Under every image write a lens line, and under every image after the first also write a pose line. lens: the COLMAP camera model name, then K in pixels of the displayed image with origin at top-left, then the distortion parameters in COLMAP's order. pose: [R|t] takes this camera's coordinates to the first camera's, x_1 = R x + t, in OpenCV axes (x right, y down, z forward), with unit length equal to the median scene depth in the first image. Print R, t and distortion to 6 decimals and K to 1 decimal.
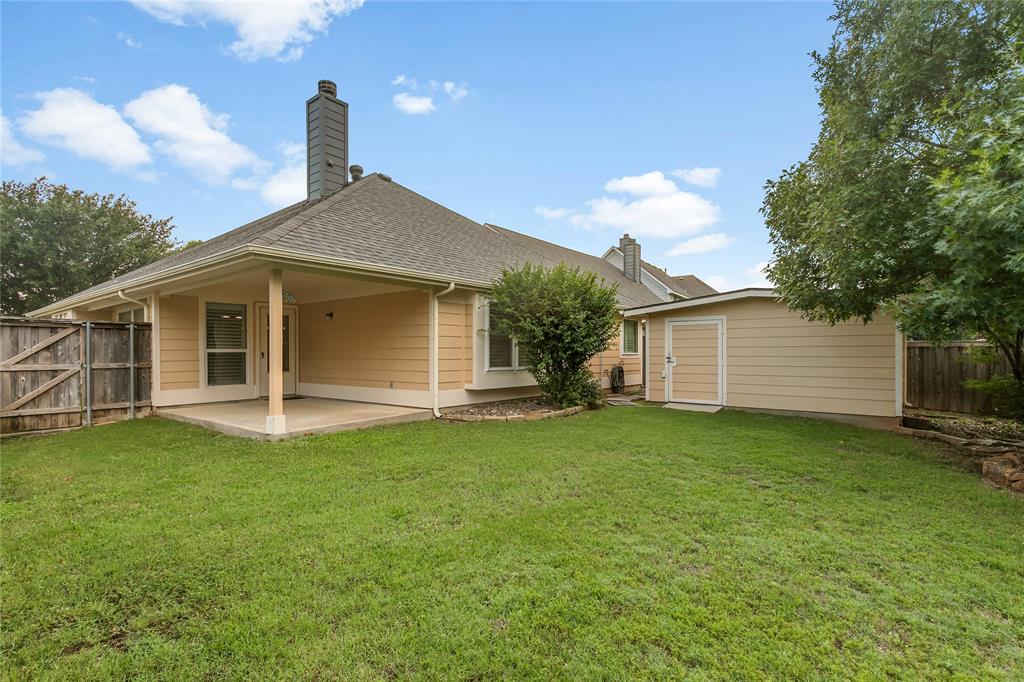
lens RADIAL K [[485.4, 0, 514.0], [0, 485.4, 350.6], [0, 0, 1]] dist [0.017061, 0.000228]
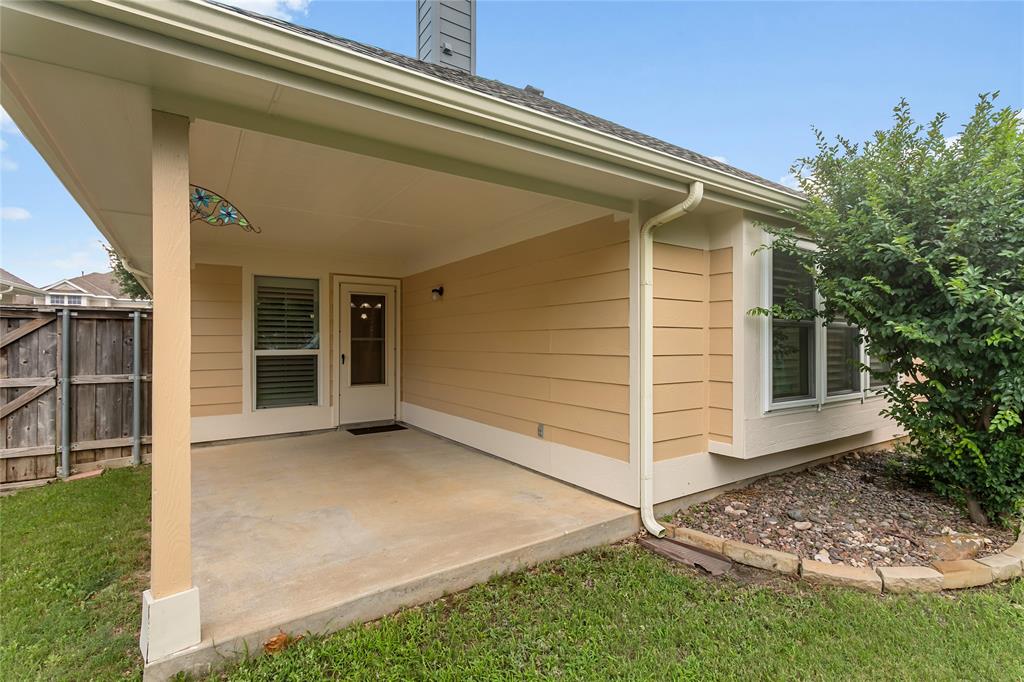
lens RADIAL K [[485.4, 0, 514.0], [0, 485.4, 350.6], [0, 0, 1]] dist [0.017061, 0.000228]
pose [[0.952170, 0.007114, -0.305486, -0.137350], [0.000193, 0.999715, 0.023884, -0.019494], [0.305568, -0.022801, 0.951897, 0.563024]]
